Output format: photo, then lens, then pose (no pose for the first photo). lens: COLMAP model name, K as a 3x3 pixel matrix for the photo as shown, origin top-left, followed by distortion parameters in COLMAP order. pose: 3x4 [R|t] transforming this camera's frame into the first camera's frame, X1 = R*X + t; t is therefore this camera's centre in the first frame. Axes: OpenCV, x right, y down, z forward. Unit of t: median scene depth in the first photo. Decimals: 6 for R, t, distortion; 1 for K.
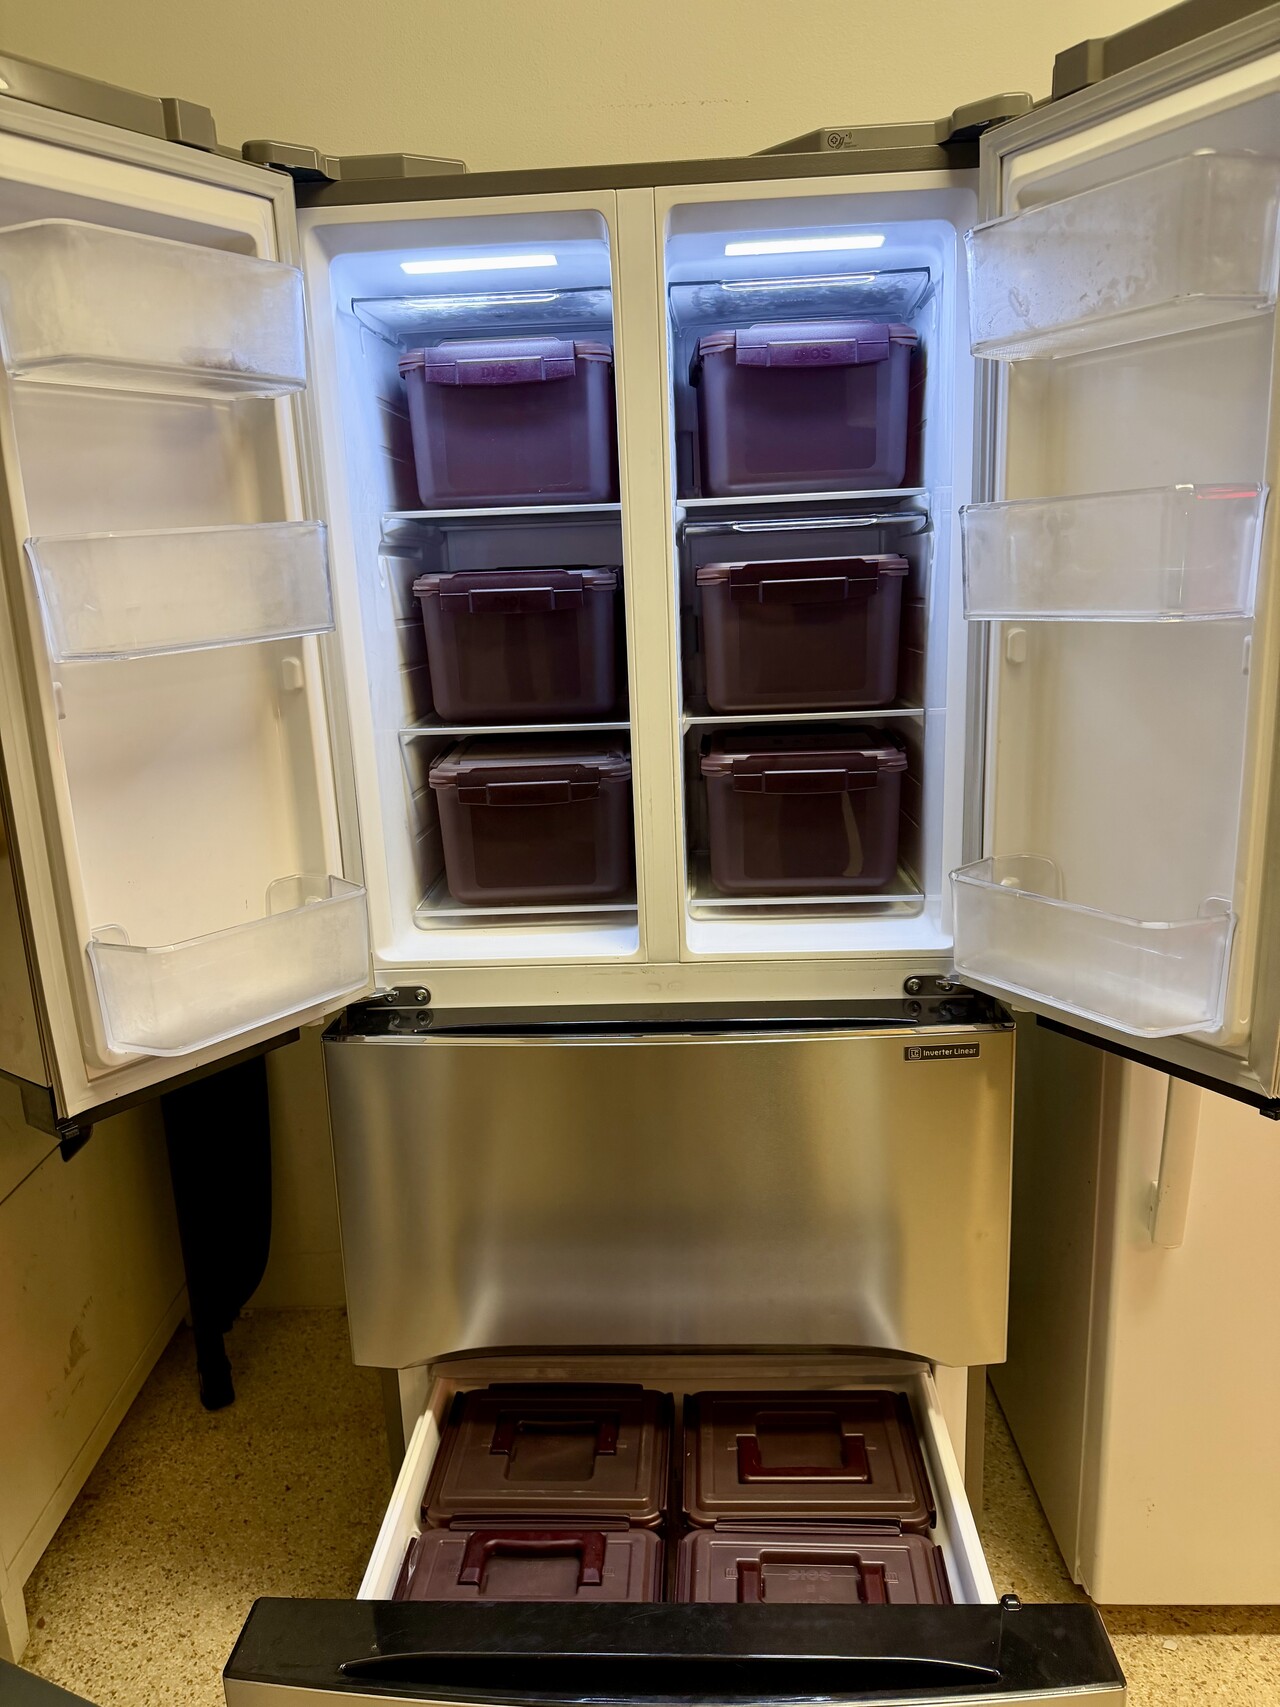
lens RADIAL K [[1189.9, 0, 634.3], [0, 1189.9, 865.2], [0, 0, 1]] dist [0.000785, -0.008385]
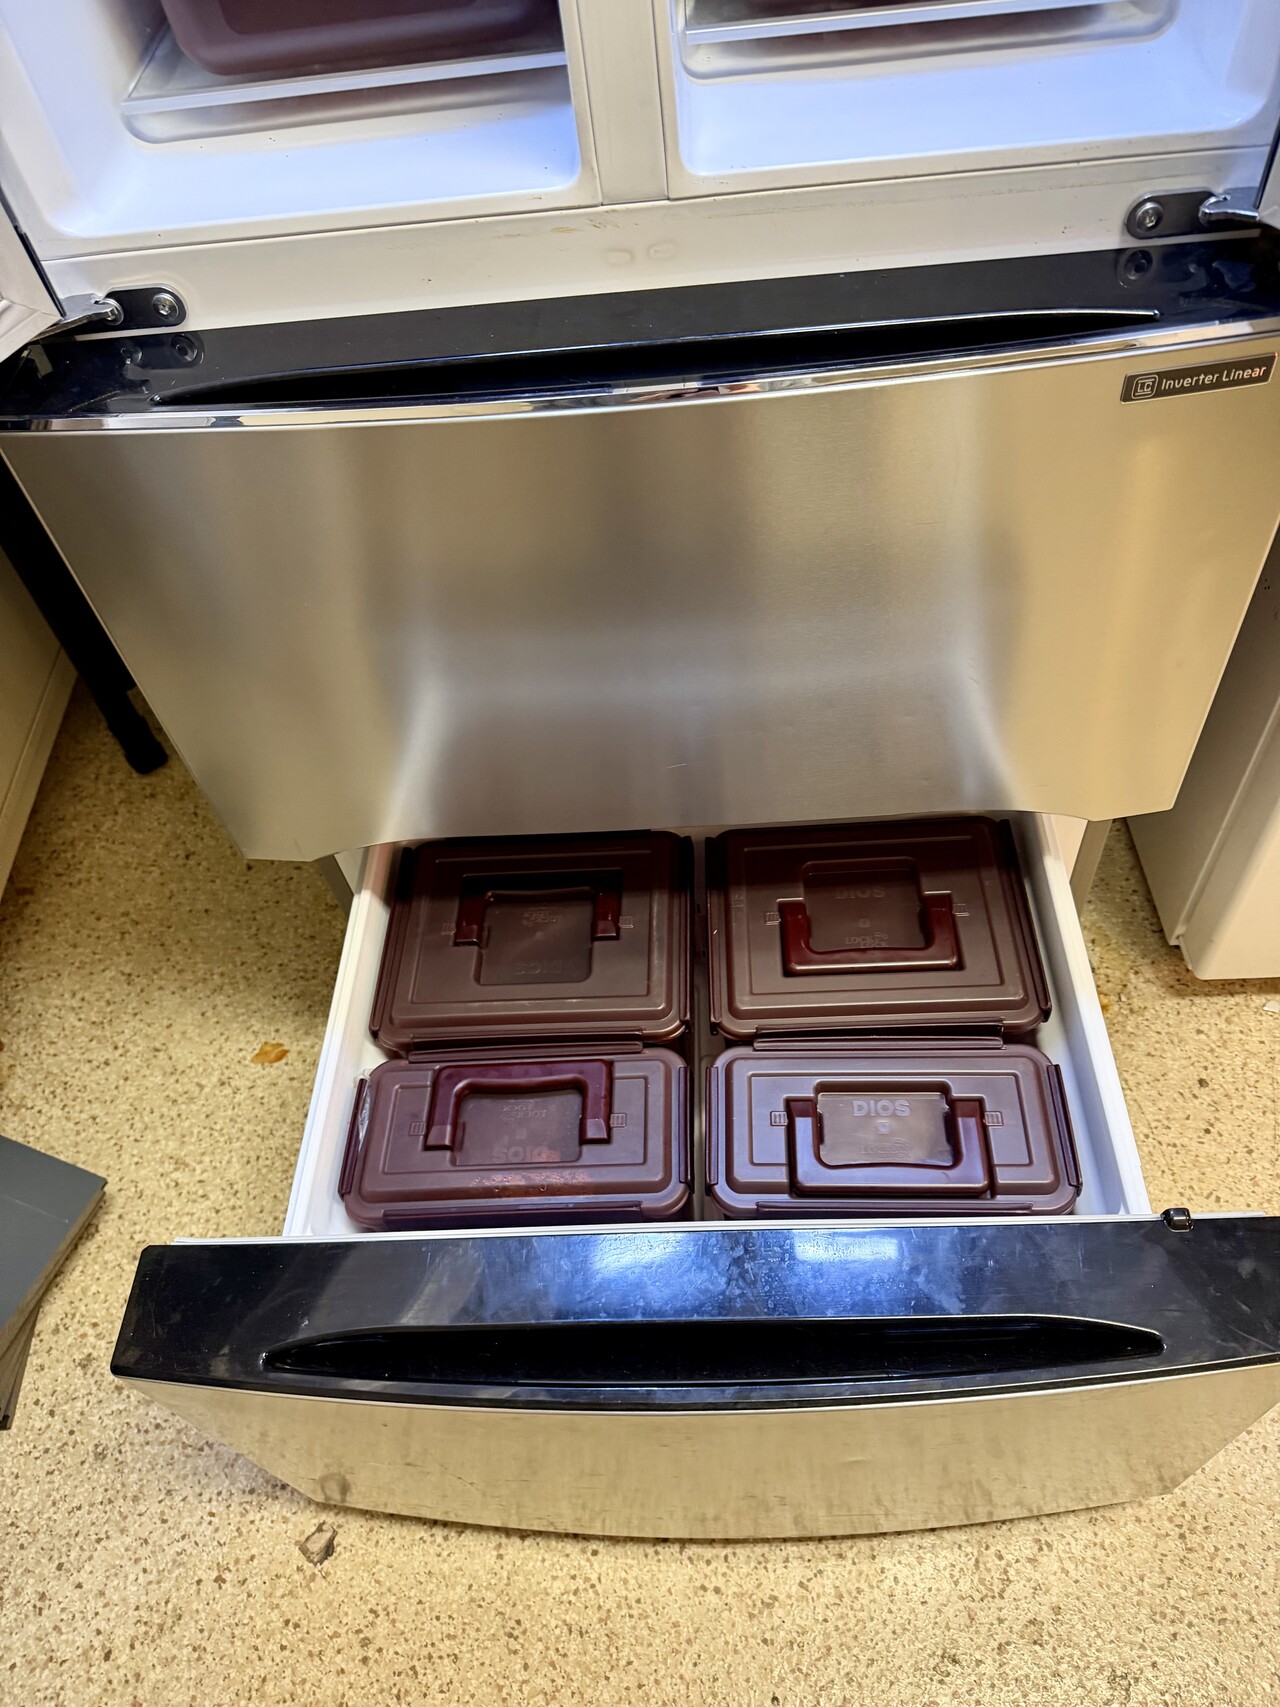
lens RADIAL K [[1197.7, 0, 643.9], [0, 1197.7, 847.1], [0, 0, 1]] dist [0.040488, -0.067050]
pose [[0.997475, -0.067346, -0.022548, 0.020930], [0.066465, 0.773322, 0.630520, -0.023889], [-0.025027, -0.630427, 0.775845, 0.443053]]
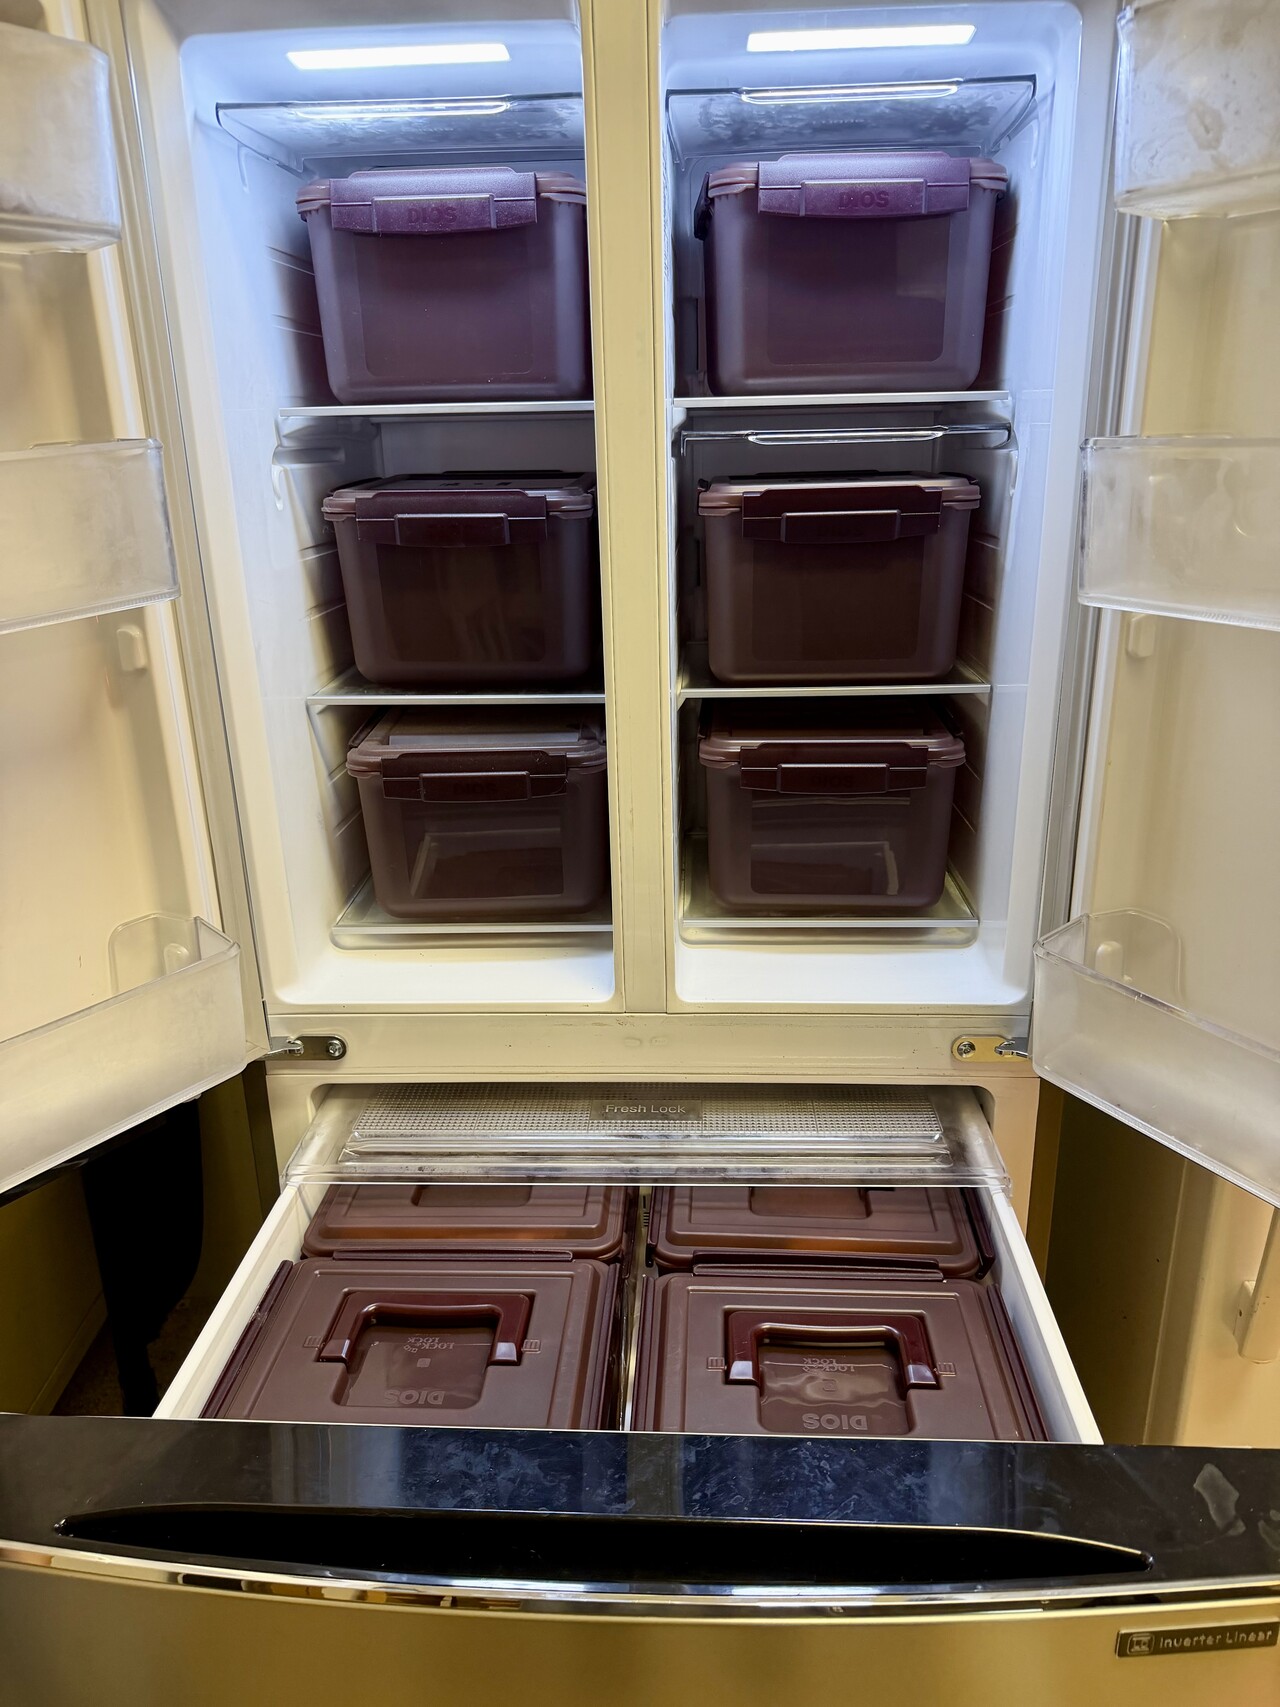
lens RADIAL K [[1207.6, 0, 646.1], [0, 1207.6, 853.1], [0, 0, 1]] dist [-0.007164, 0.000467]
pose [[0.999806, 0.015450, 0.012194, 0.013651], [-0.016549, 0.995260, 0.095826, -0.095590], [-0.010656, -0.096010, 0.995323, 0.219577]]
